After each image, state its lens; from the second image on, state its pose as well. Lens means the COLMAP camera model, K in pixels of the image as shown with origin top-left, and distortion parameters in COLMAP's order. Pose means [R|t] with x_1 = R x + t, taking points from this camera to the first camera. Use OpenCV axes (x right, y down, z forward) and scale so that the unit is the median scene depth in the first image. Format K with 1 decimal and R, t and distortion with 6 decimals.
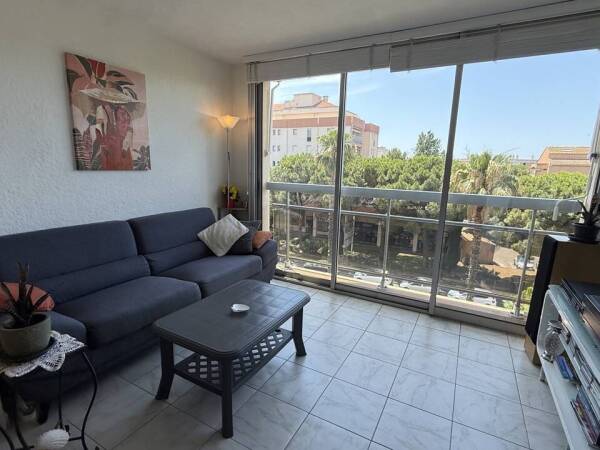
lens RADIAL K [[319.3, 0, 294.6], [0, 319.3, 226.6], [0, 0, 1]] dist [-0.004775, 0.002735]
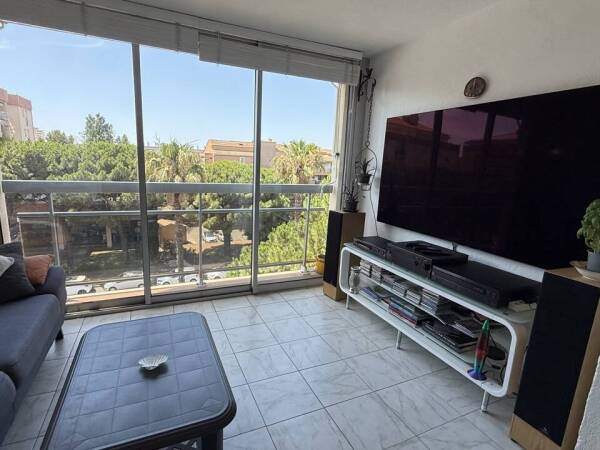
lens RADIAL K [[319.3, 0, 301.0], [0, 319.3, 225.7], [0, 0, 1]] dist [-0.004775, 0.002735]
pose [[0.588012, -0.155643, 0.793737, -0.026871], [0.127851, 0.986860, 0.098798, -0.003950], [-0.798684, 0.043386, 0.600184, 0.015871]]
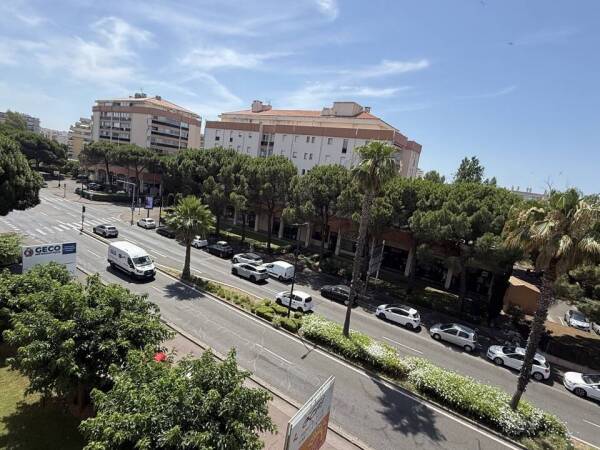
lens RADIAL K [[319.3, 0, 291.9], [0, 319.3, 226.1], [0, 0, 1]] dist [-0.004775, 0.002735]
pose [[0.988109, 0.129003, -0.083657, 0.001530], [-0.131316, 0.991080, -0.022736, -0.022645], [0.079978, 0.033451, 0.996235, 0.108359]]
